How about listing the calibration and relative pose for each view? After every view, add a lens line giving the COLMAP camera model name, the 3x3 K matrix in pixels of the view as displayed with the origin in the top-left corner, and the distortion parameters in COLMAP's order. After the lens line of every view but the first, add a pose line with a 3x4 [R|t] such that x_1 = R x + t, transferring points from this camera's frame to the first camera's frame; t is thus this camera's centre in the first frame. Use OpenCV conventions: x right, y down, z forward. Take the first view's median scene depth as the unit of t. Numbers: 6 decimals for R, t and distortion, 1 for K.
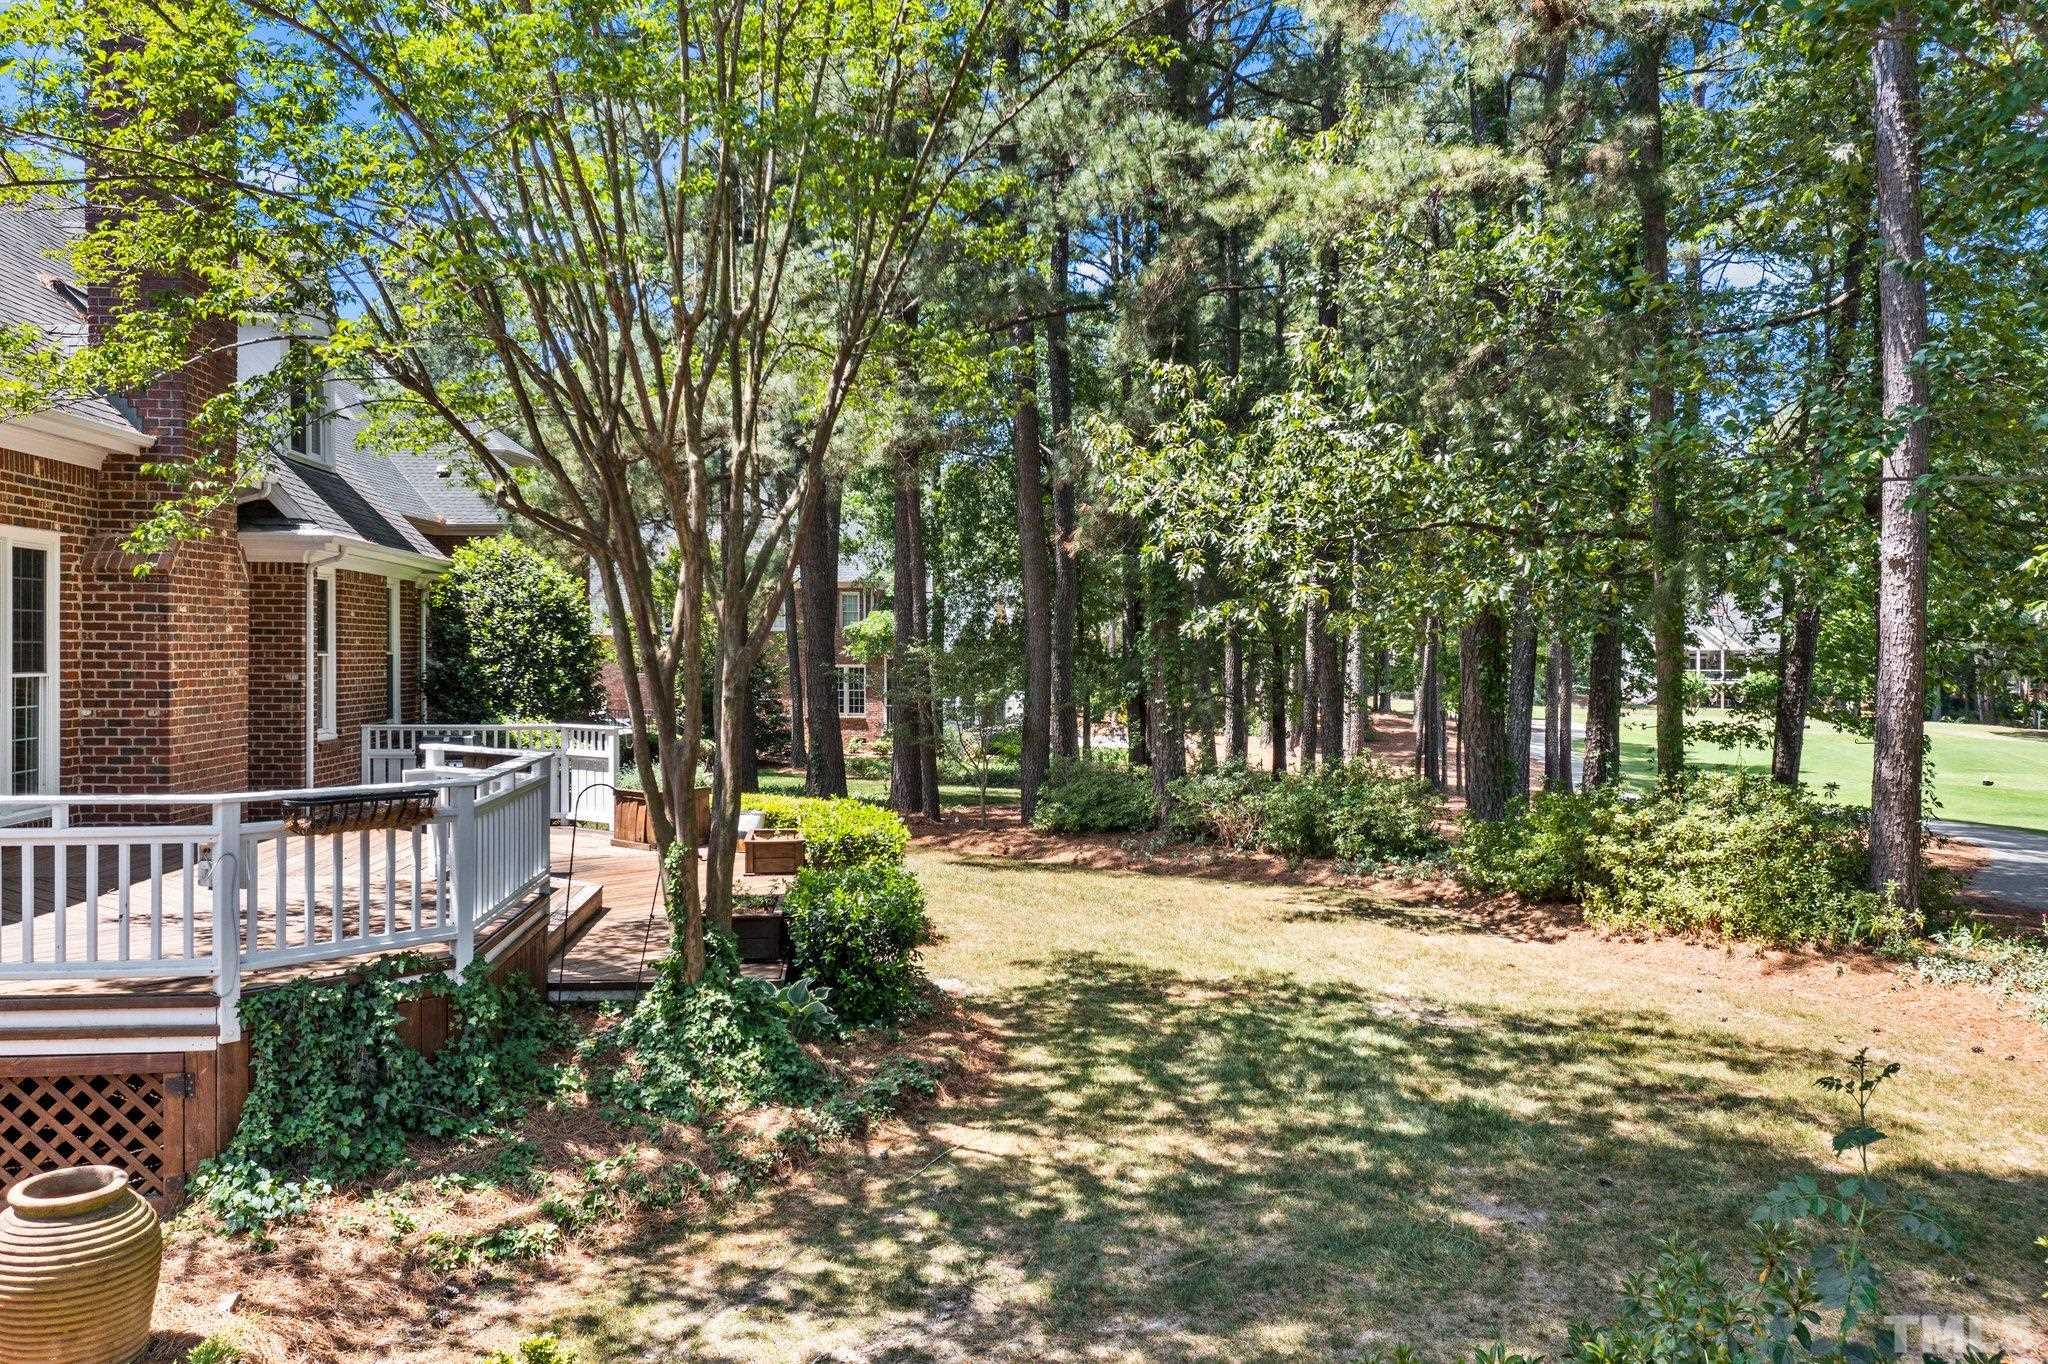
lens RADIAL K [[1649.6, 0, 1039.4], [0, 1649.6, 685.8], [0, 0, 1]] dist [-0.000188, -0.002341]
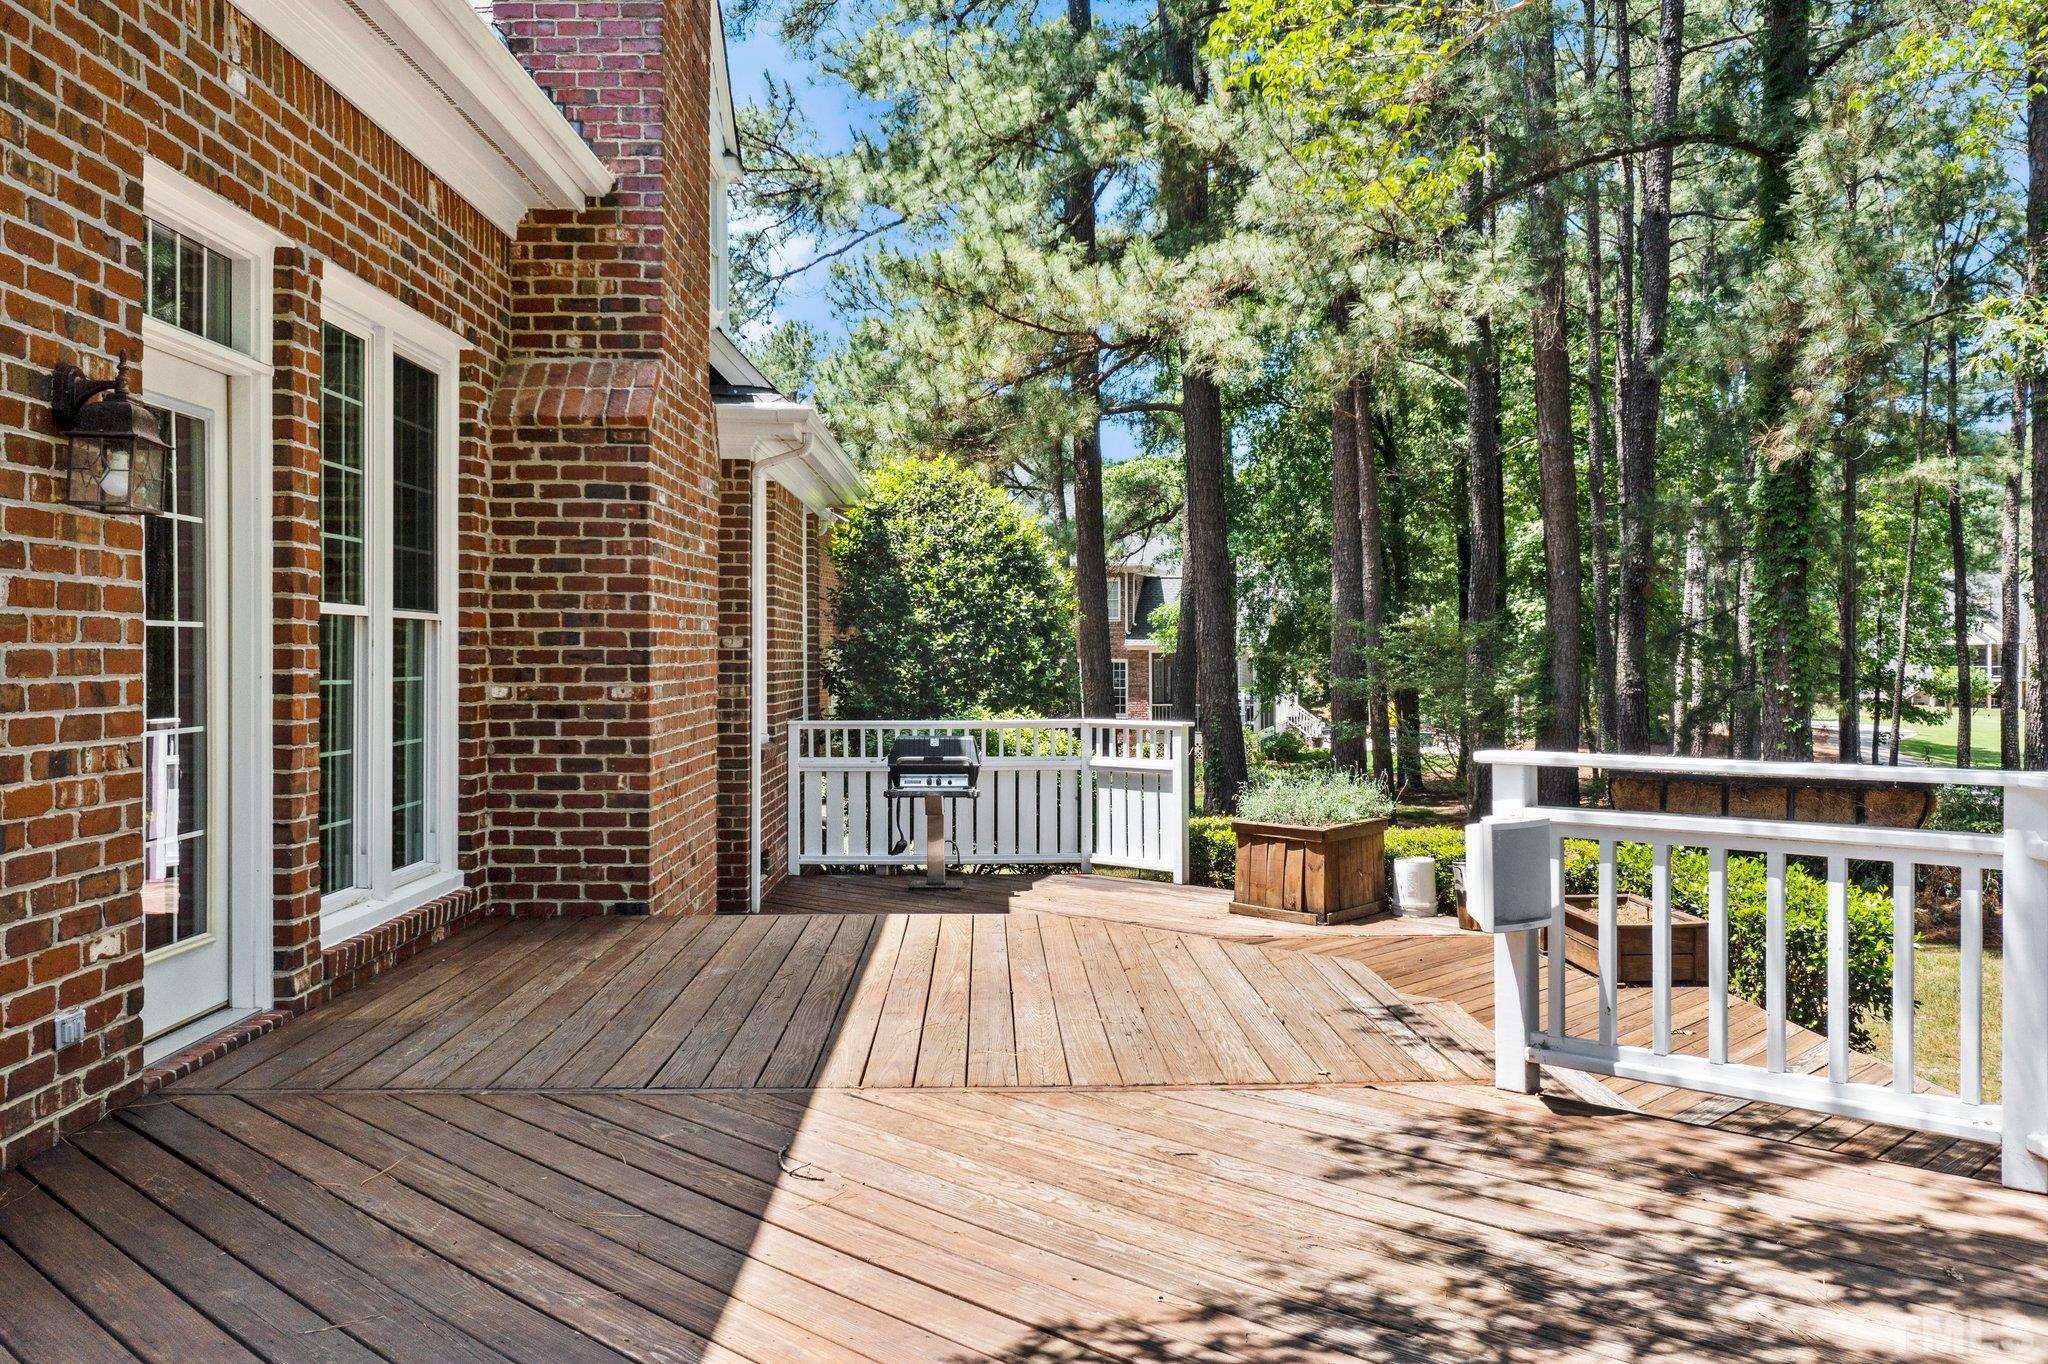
lens RADIAL K [[1649.6, 0, 1008.8], [0, 1649.6, 675.8], [0, 0, 1]] dist [-0.000188, -0.002341]
pose [[0.994732, -0.005684, -0.102348, -0.285238], [0.004889, 0.999956, -0.008017, 0.012685], [0.102389, 0.007474, 0.994716, 0.388346]]
